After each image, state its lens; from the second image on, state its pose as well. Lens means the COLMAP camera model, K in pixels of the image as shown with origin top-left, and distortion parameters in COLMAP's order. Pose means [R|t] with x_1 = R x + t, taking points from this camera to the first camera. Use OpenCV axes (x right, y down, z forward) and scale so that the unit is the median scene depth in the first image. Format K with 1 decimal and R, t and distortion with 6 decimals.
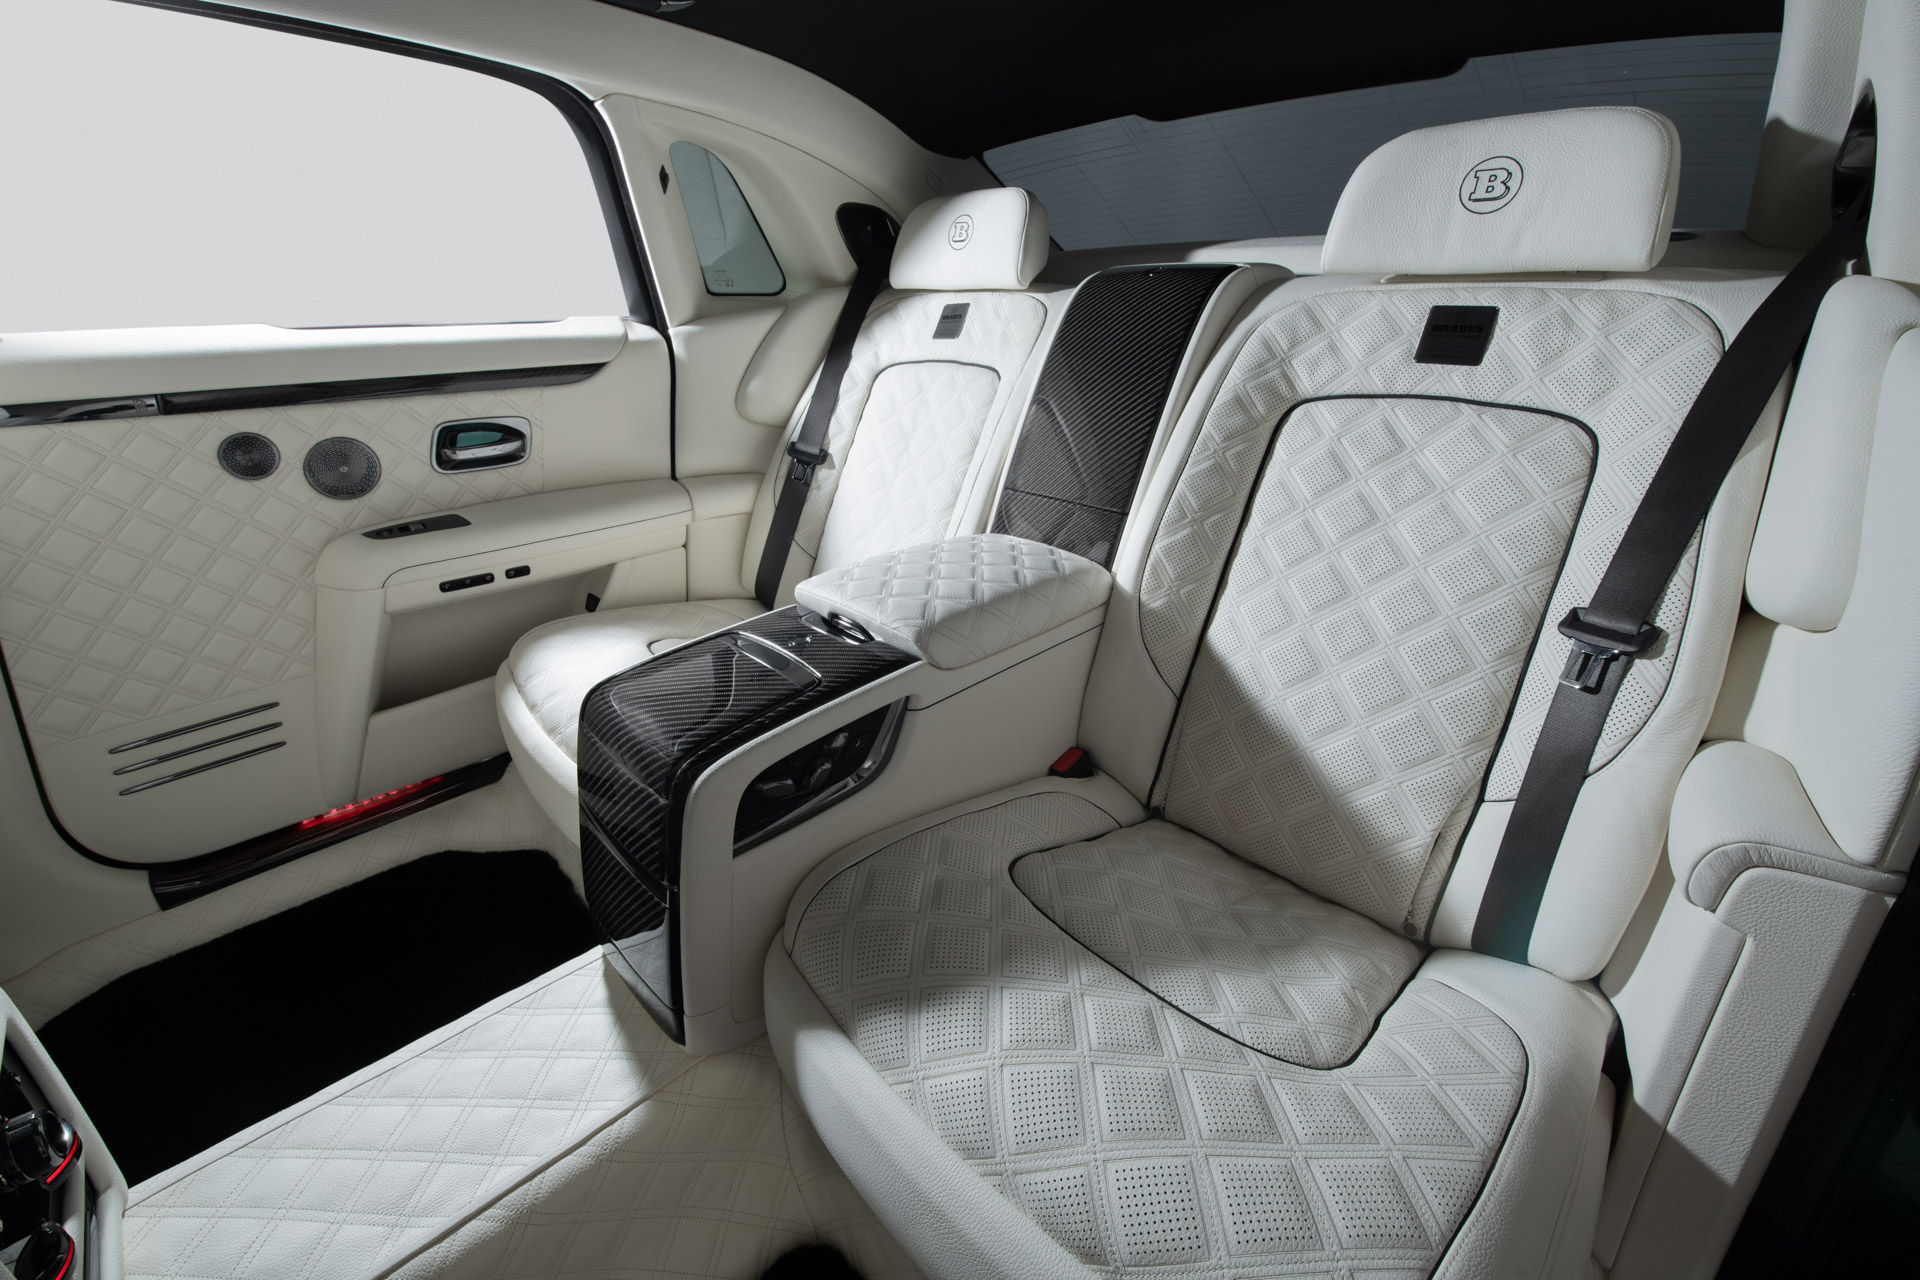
lens RADIAL K [[773.6, 0, 960.0], [0, 773.6, 640.0], [0, 0, 1]] dist [-0.000879, -0.004907]
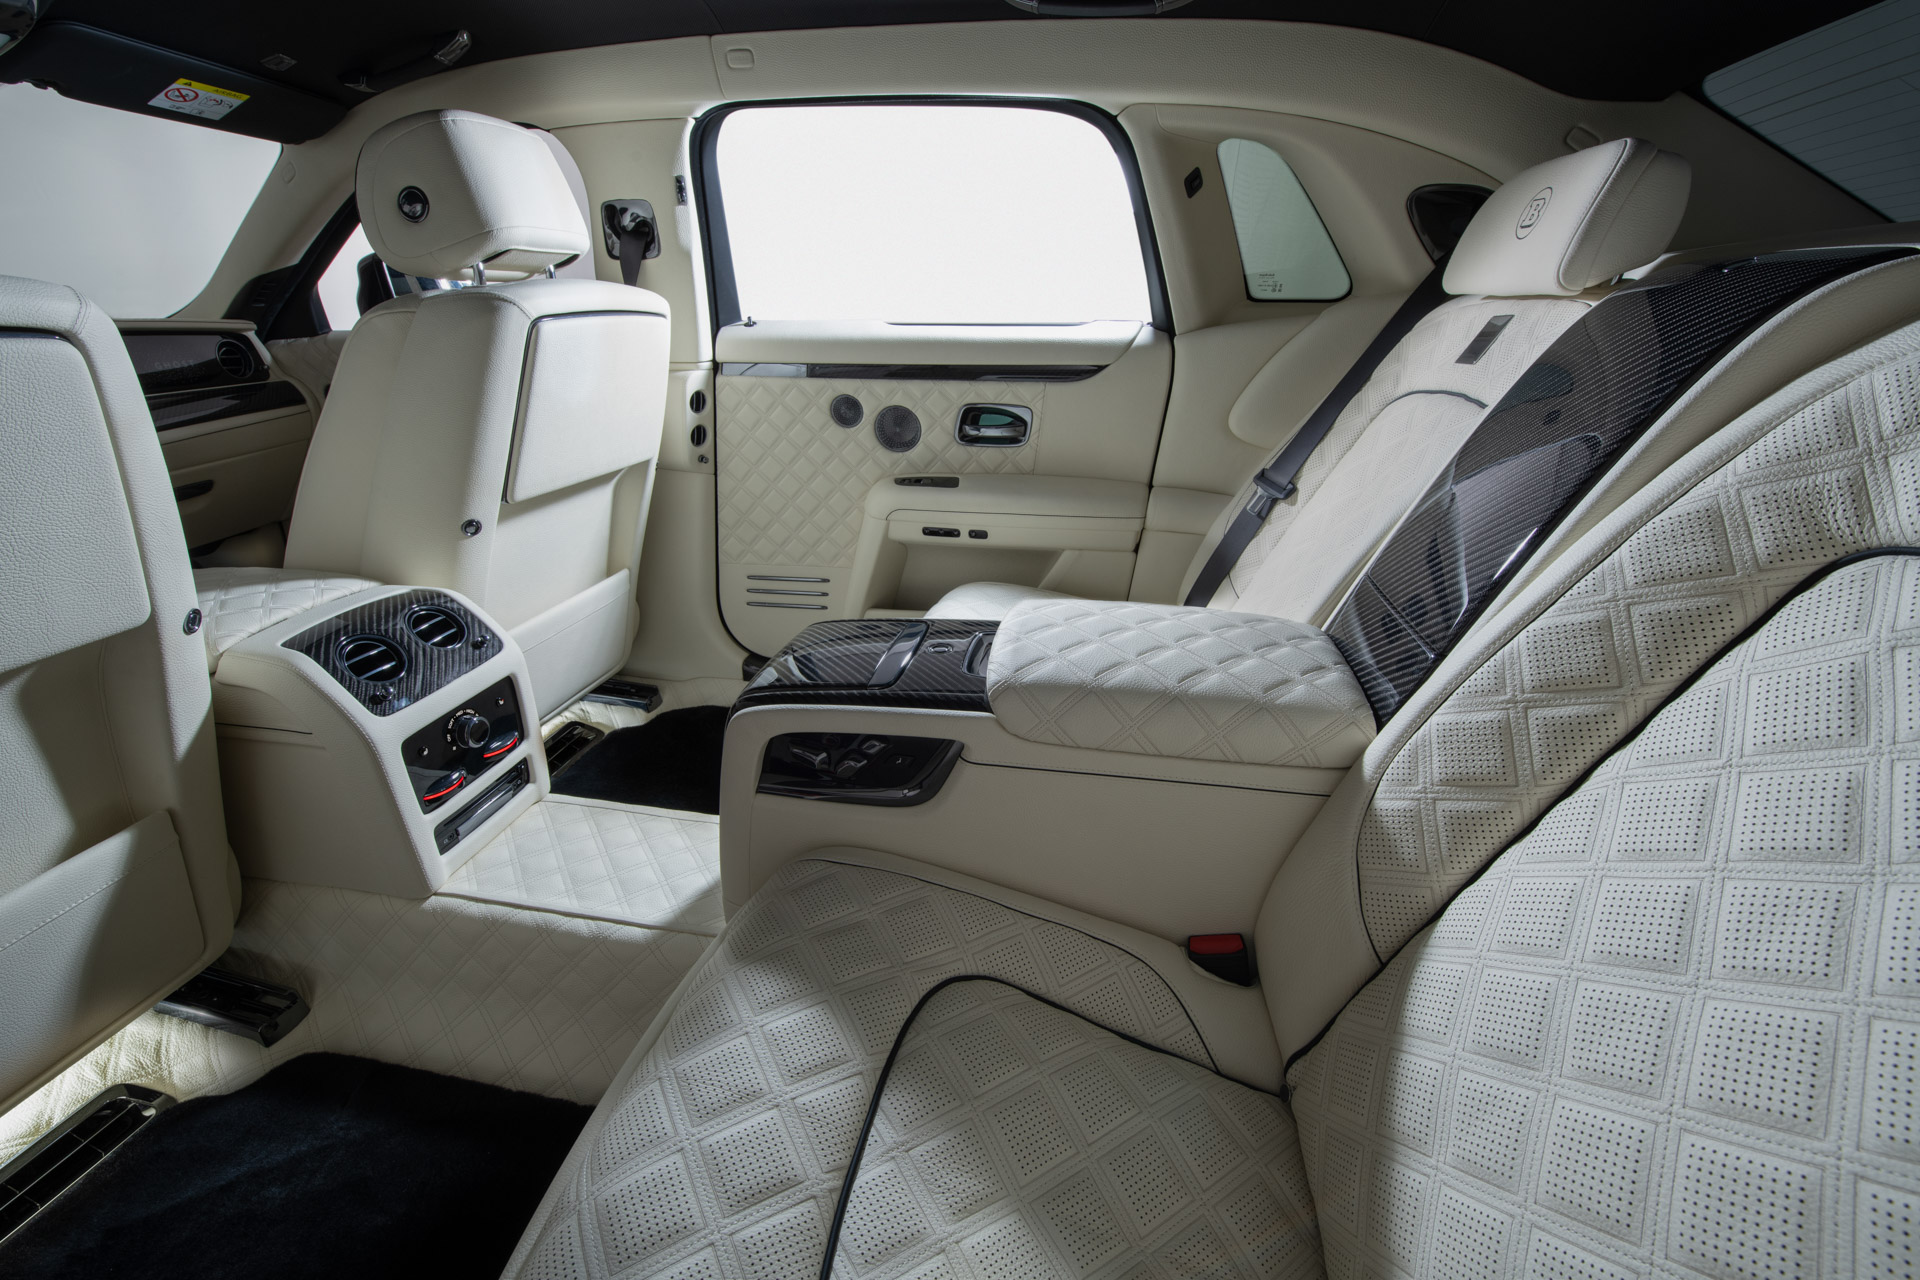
lens RADIAL K [[773.6, 0, 960.0], [0, 773.6, 640.0], [0, 0, 1]] dist [-0.000879, -0.004907]
pose [[0.577770, 0.329747, -0.746625, 0.410312], [-0.333220, 0.930348, 0.153028, -0.128130], [0.745081, 0.160375, 0.647405, 0.279416]]
